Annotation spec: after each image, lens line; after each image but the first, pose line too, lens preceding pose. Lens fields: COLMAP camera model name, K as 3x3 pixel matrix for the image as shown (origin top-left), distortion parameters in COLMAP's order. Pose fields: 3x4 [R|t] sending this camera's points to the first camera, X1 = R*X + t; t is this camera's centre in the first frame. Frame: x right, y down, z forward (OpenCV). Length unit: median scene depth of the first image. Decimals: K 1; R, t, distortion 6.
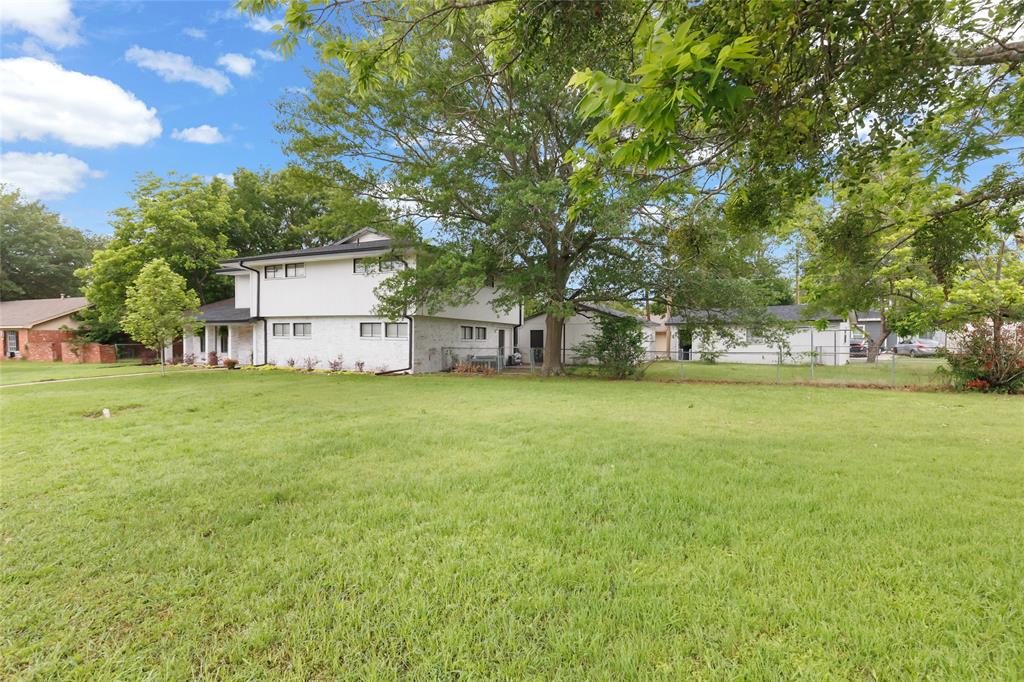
lens RADIAL K [[488.9, 0, 512.0], [0, 488.9, 341.0], [0, 0, 1]] dist [0.000182, 0.000039]
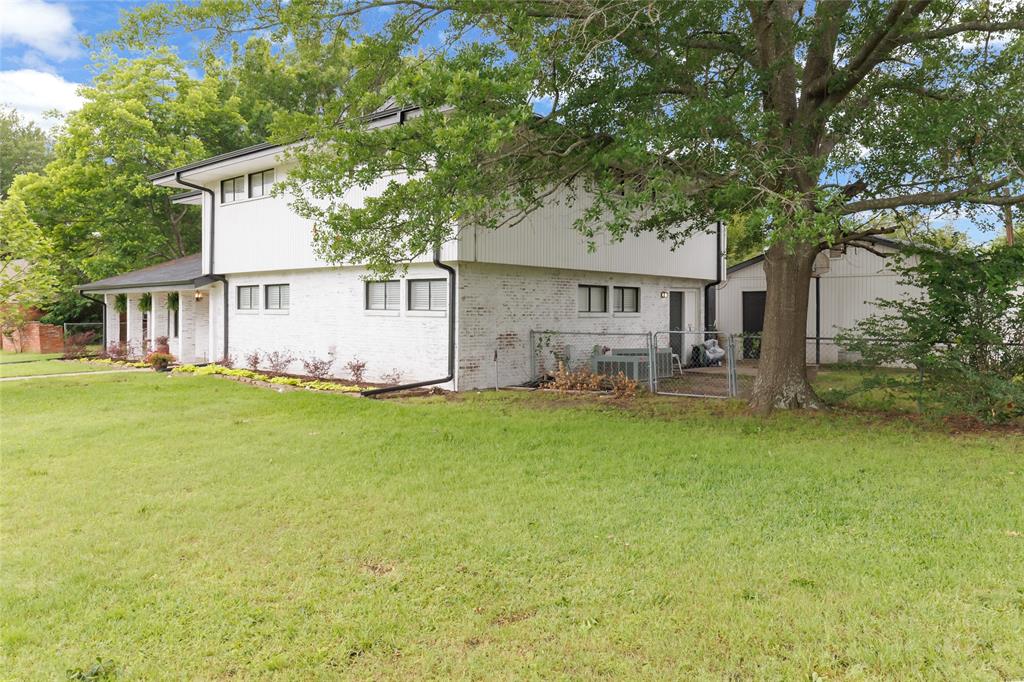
lens RADIAL K [[736.9, 0, 512.3], [0, 736.9, 310.9], [0, 0, 1]] dist [0.001346, 0.000561]
pose [[0.958095, -0.007589, -0.286351, 0.037691], [0.007199, 0.999971, -0.002415, -0.004304], [0.286361, 0.000253, 0.958122, 0.317161]]
